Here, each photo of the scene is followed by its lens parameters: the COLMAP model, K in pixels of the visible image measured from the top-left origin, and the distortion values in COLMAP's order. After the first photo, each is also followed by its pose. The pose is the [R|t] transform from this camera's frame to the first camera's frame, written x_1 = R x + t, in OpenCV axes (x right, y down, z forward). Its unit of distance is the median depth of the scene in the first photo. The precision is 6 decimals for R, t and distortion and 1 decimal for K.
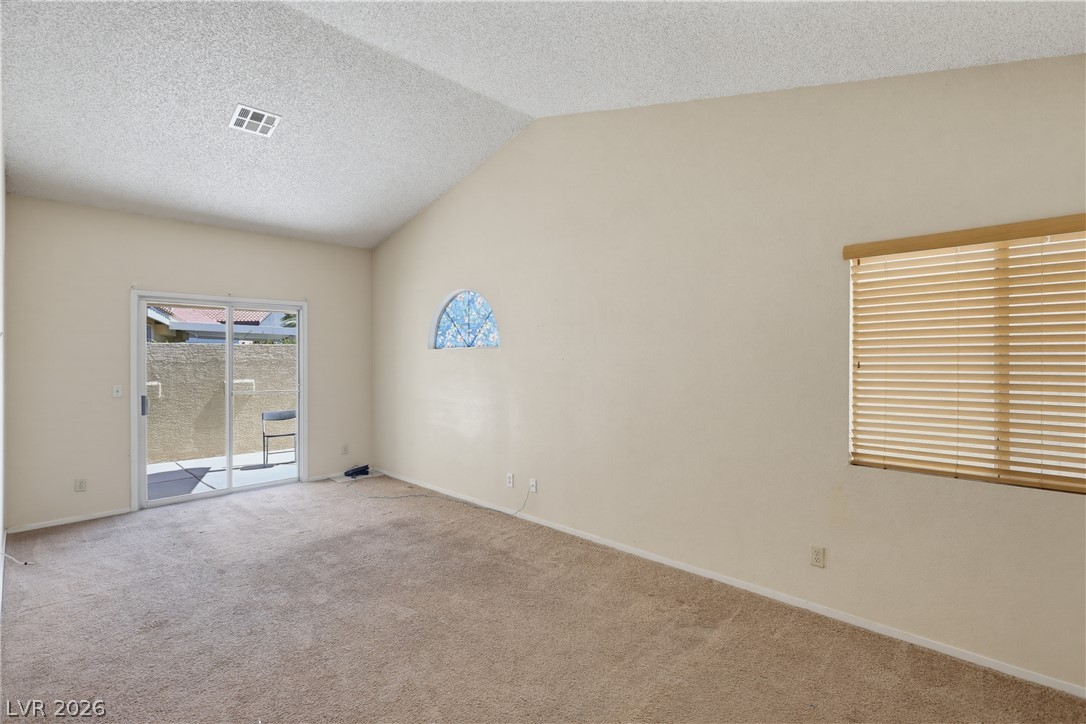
lens RADIAL K [[516.3, 0, 543.8], [0, 516.3, 356.4], [0, 0, 1]] dist [-0.002932, 0.000849]
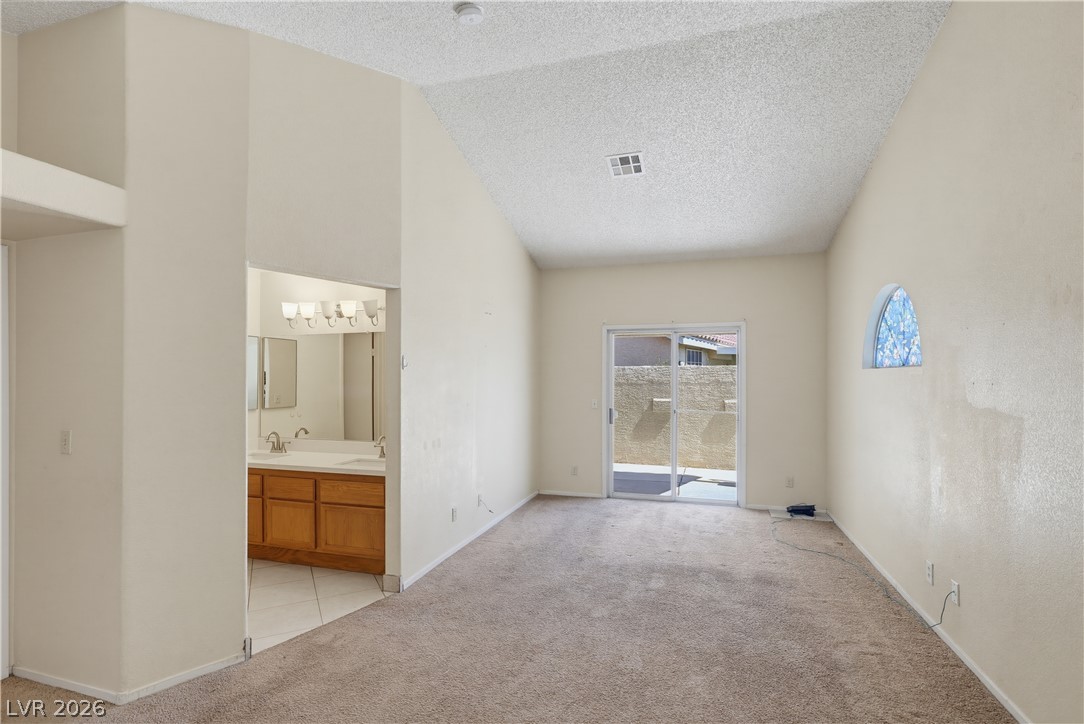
lens RADIAL K [[515.3, 0, 536.4], [0, 515.3, 376.1], [0, 0, 1]] dist [-0.002932, 0.000849]
pose [[0.452194, 0.000955, -0.891919, 0.271550], [-0.003342, 0.999994, -0.000624, -0.001725], [0.891913, 0.003263, 0.452195, 0.263606]]
